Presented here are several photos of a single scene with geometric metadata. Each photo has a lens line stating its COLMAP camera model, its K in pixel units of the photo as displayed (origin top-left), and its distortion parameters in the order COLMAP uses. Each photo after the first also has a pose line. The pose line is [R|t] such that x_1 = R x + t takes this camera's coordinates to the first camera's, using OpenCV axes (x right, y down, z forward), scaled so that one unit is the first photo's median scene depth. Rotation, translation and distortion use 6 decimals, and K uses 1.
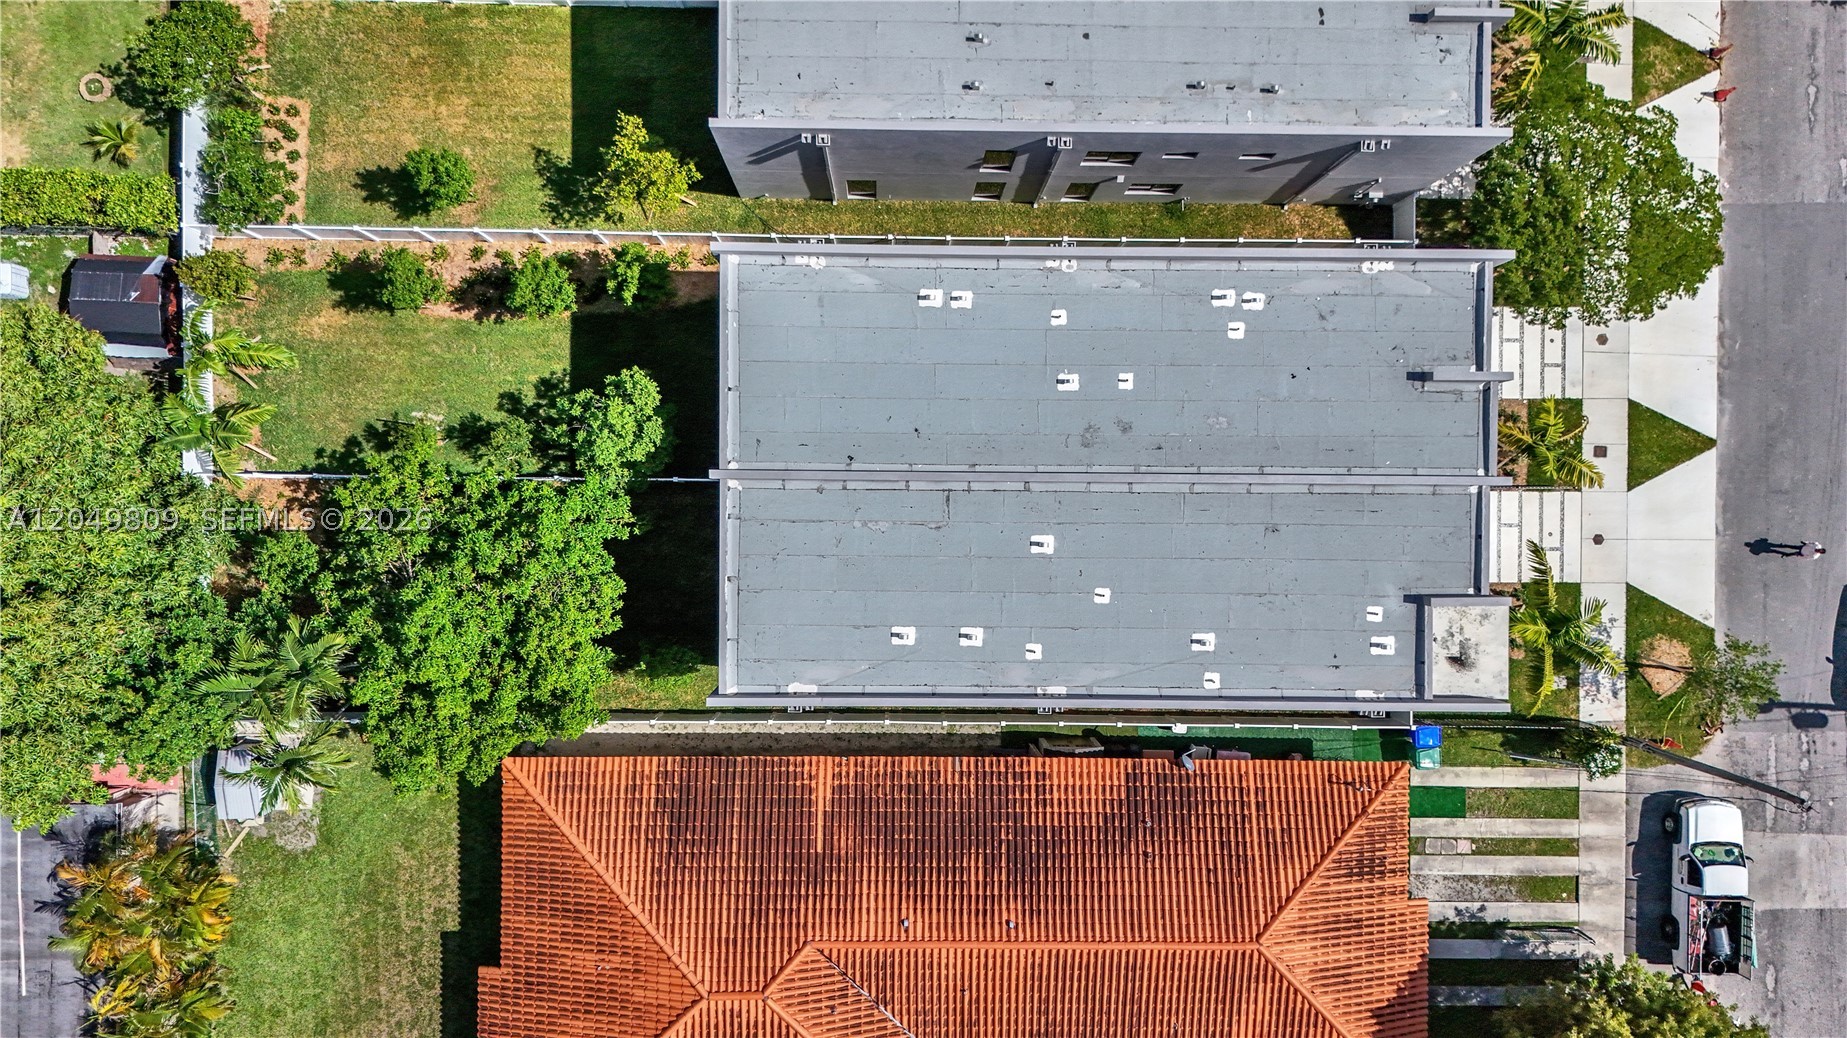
lens RADIAL K [[1392.2, 0, 914.7], [0, 1392.2, 523.8], [0, 0, 1]] dist [0.050764, -0.057487]
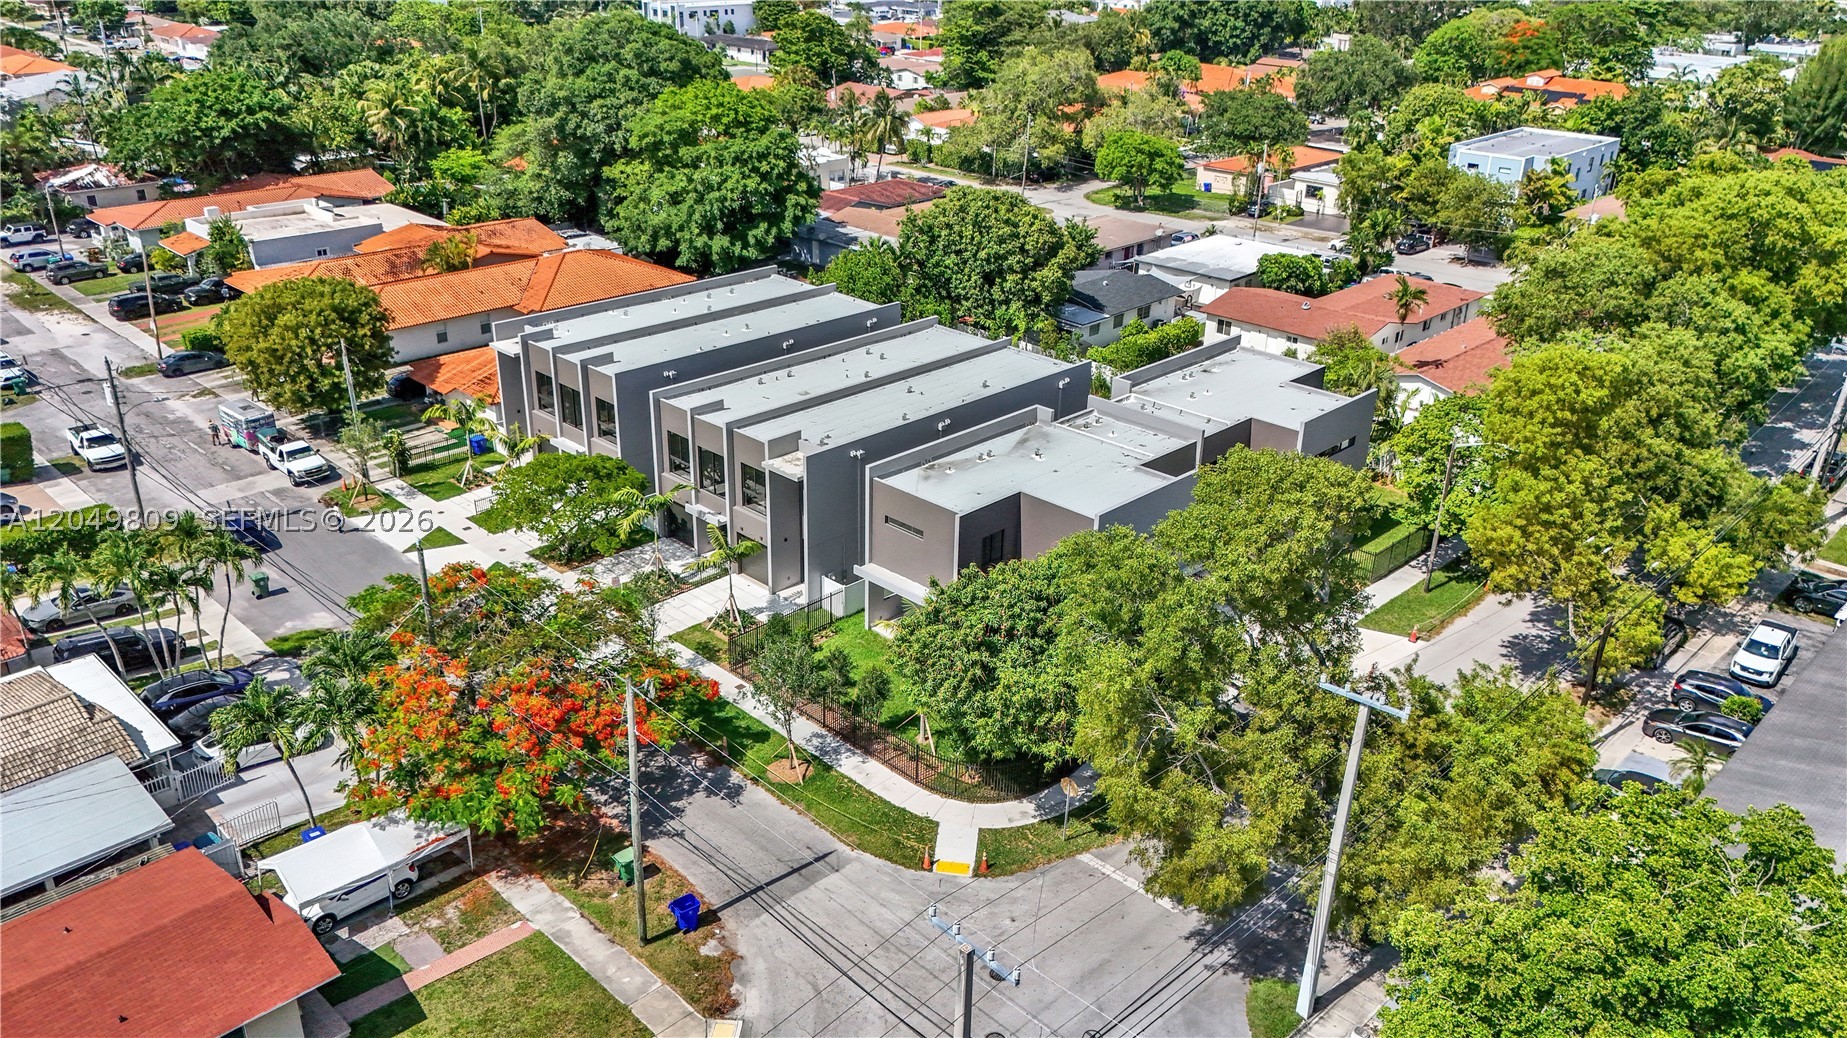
lens RADIAL K [[1383.0, 0, 910.9], [0, 1383.0, 524.2], [0, 0, 1]] dist [0.098536, -0.154390]
pose [[-0.706726, 0.265708, -0.655697, 1.201531], [-0.706686, -0.309221, 0.636378, -1.470111], [-0.033664, 0.913117, 0.406306, 0.314624]]
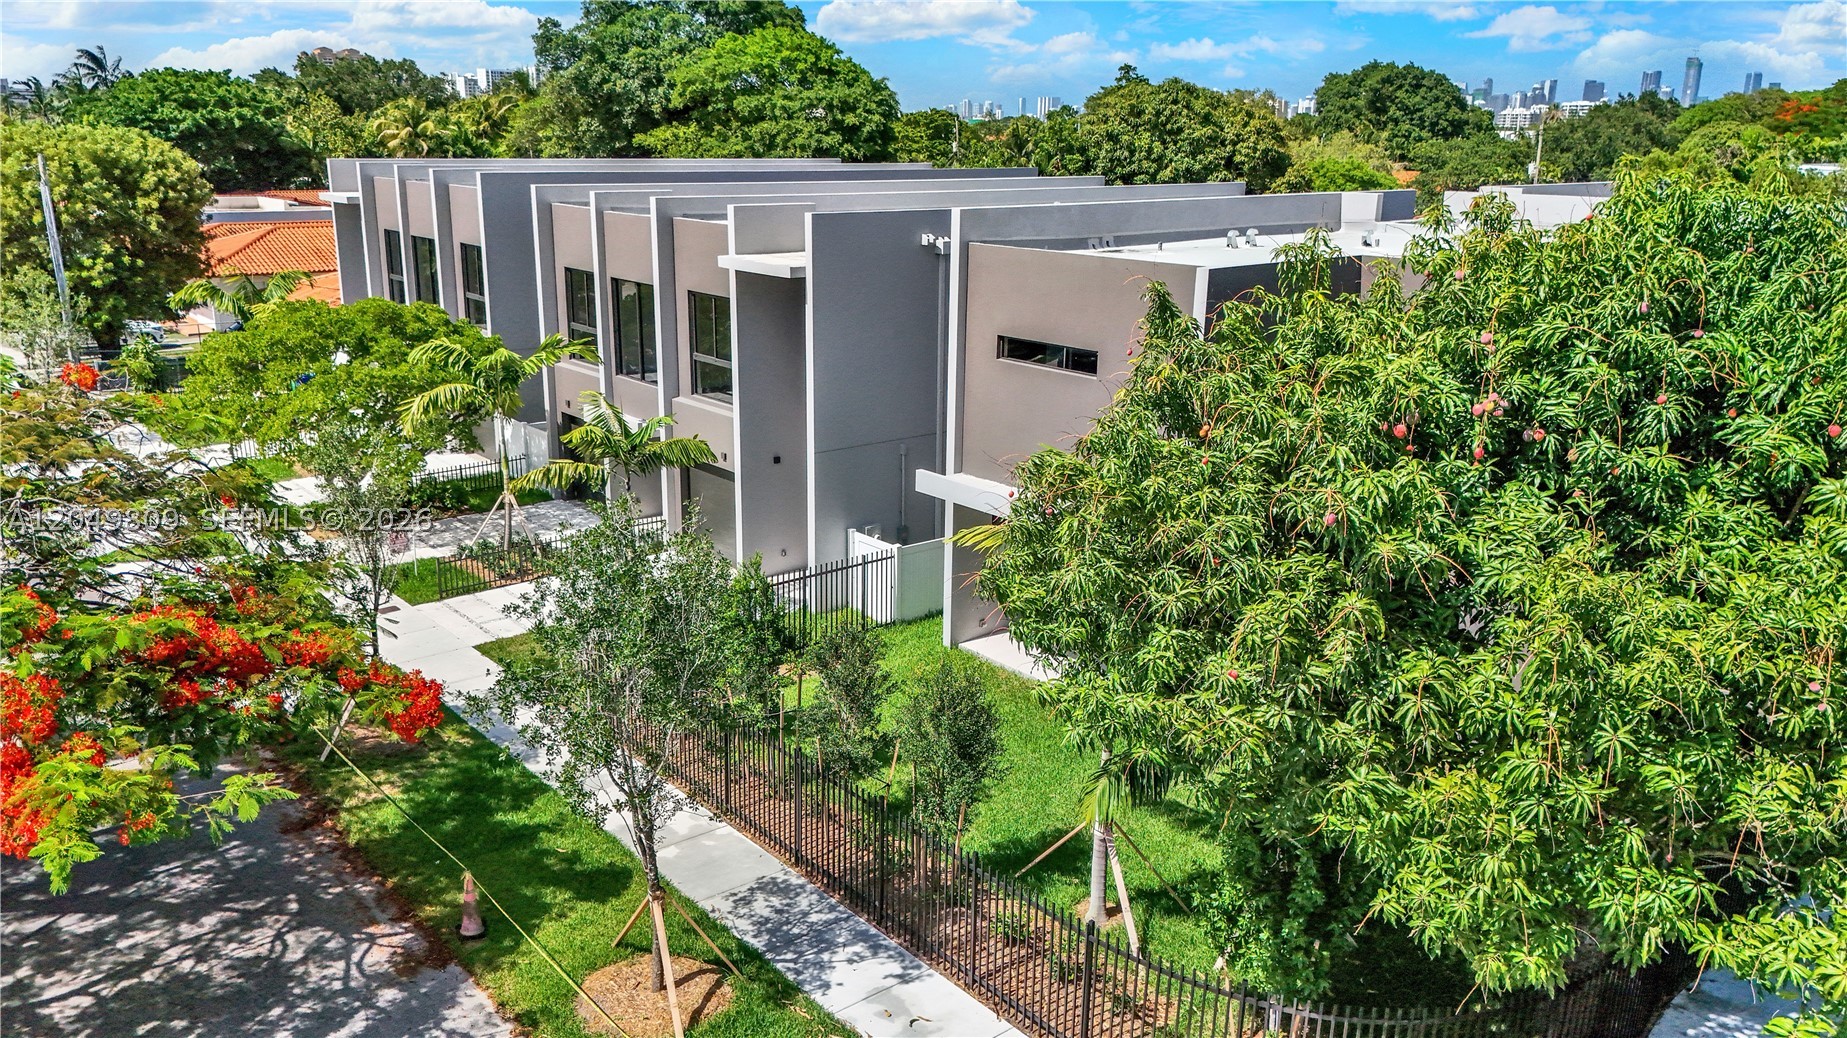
lens RADIAL K [[1392.2, 0, 914.7], [0, 1392.2, 523.8], [0, 0, 1]] dist [0.050764, -0.057487]
pose [[-0.767711, 0.148697, -0.623305, 0.684929], [-0.640063, -0.224466, 0.734802, -0.963979], [-0.030648, 0.963070, 0.267500, 0.799415]]
